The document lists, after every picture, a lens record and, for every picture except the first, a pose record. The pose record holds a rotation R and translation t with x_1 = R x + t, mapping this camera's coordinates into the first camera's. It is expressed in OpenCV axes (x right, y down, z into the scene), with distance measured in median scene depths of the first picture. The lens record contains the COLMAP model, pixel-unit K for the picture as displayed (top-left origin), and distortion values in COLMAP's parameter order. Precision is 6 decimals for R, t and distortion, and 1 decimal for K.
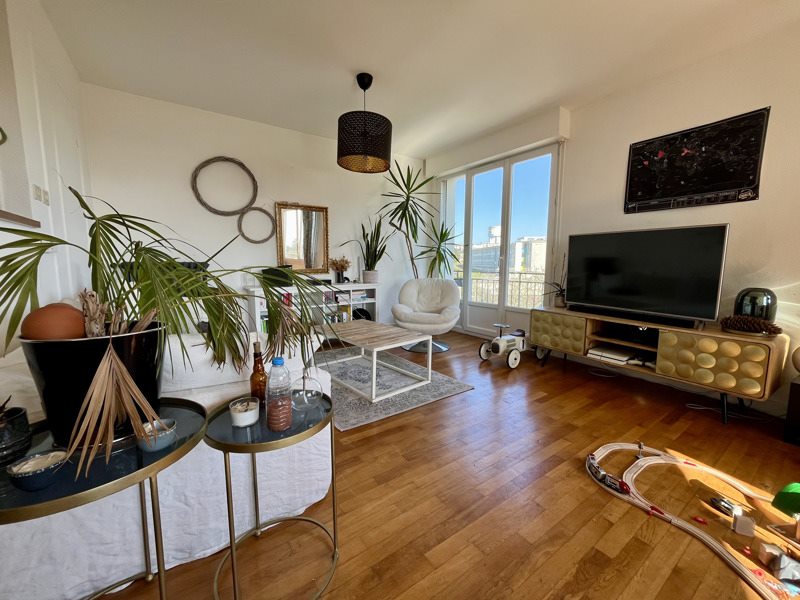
lens RADIAL K [[322.8, 0, 399.4], [0, 322.8, 299.9], [0, 0, 1]] dist [-0.005235, -0.000181]
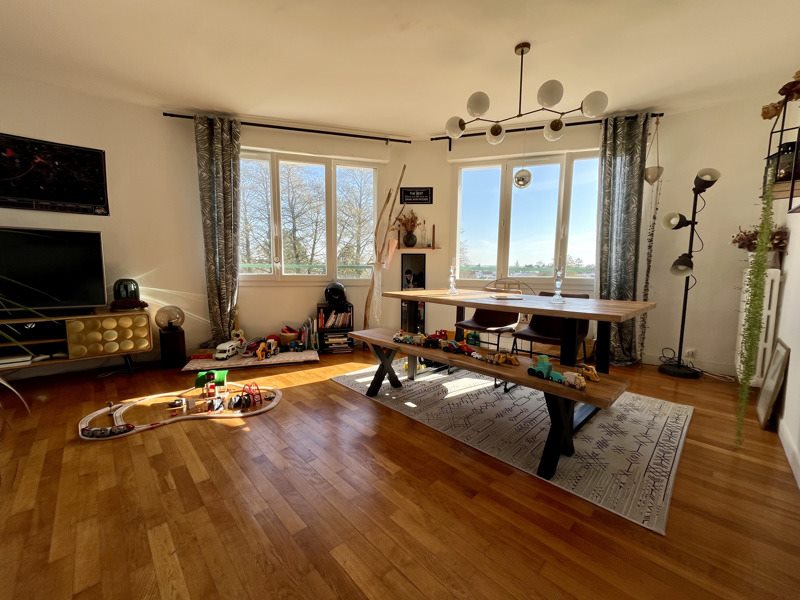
lens RADIAL K [[322.8, 0, 403.2], [0, 322.8, 297.6], [0, 0, 1]] dist [-0.005235, -0.000181]
pose [[-0.162669, -0.104587, 0.981122, -0.501318], [0.104453, 0.986953, 0.122527, -0.000286], [-0.981136, 0.122412, -0.149622, -0.000476]]
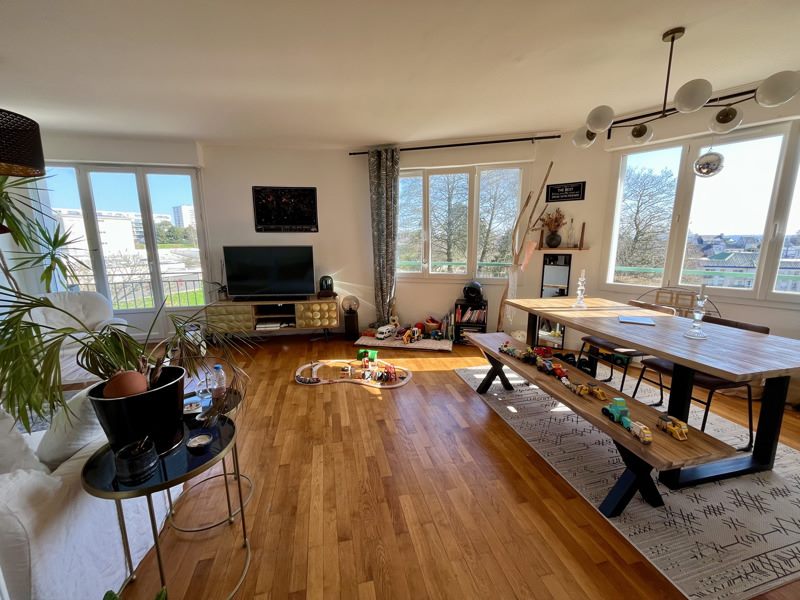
lens RADIAL K [[322.8, 0, 402.0], [0, 322.8, 300.1], [0, 0, 1]] dist [-0.005235, -0.000181]
pose [[0.362032, -0.177035, 0.915200, -0.648568], [0.113340, 0.982876, 0.145292, -0.128245], [-0.925249, 0.051128, 0.375898, -0.242313]]
